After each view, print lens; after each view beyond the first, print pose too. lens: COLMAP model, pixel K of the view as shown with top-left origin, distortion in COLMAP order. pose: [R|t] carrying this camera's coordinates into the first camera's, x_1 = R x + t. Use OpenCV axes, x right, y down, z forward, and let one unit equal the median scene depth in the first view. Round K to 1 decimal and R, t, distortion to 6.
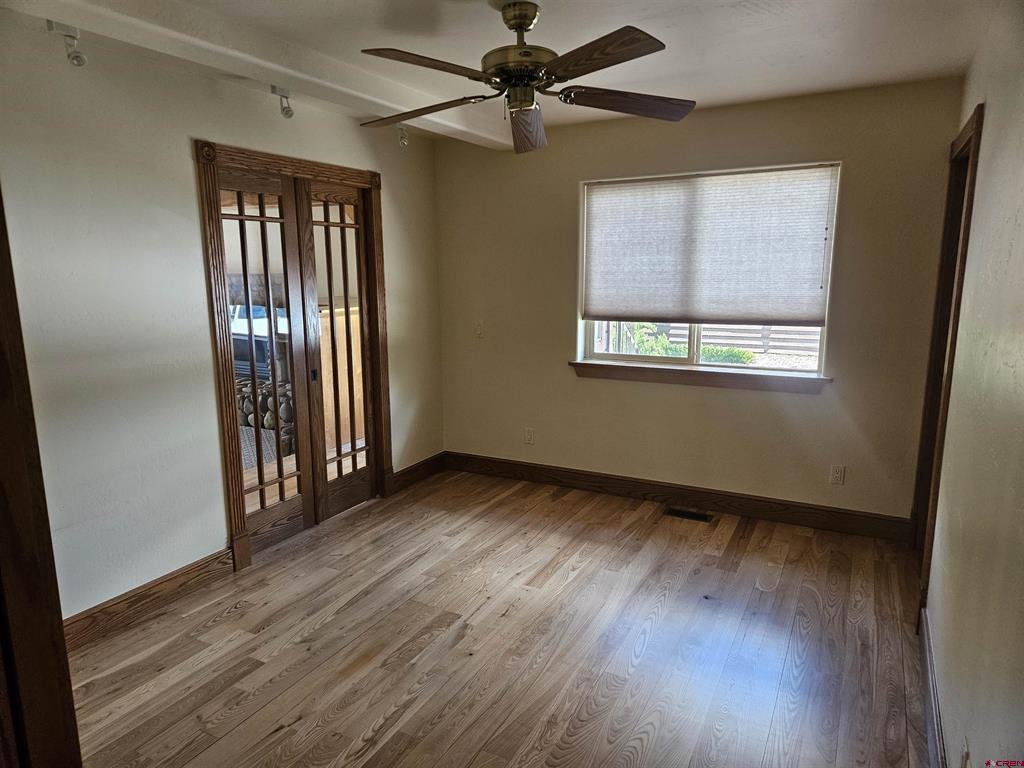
lens RADIAL K [[679.4, 0, 511.4], [0, 679.4, 400.4], [0, 0, 1]] dist [0.004654, -0.004295]
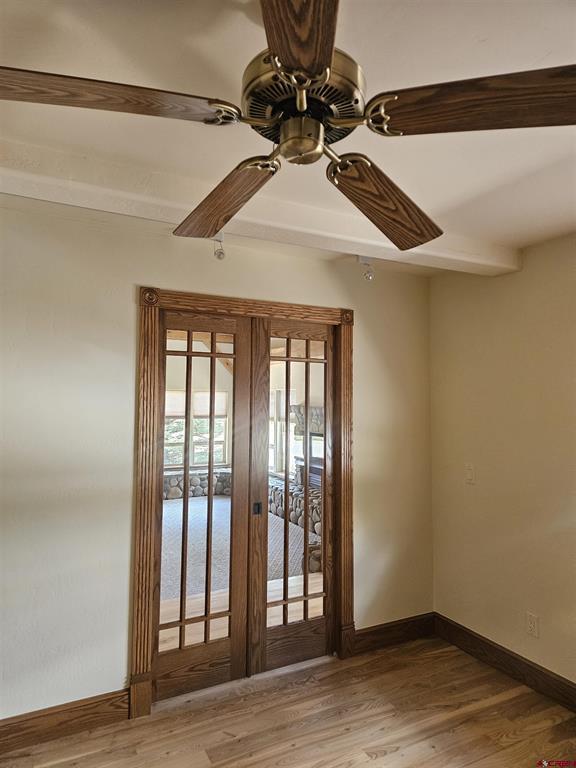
lens RADIAL K [[512.1, 0, 265.4], [0, 512.1, 382.1], [0, 0, 1]] dist [0.080062, -0.062899]
pose [[0.815674, -0.025233, -0.577962, 0.145661], [-0.117140, 0.971150, -0.207717, -0.058251], [0.566529, 0.237131, 0.789186, 0.363277]]
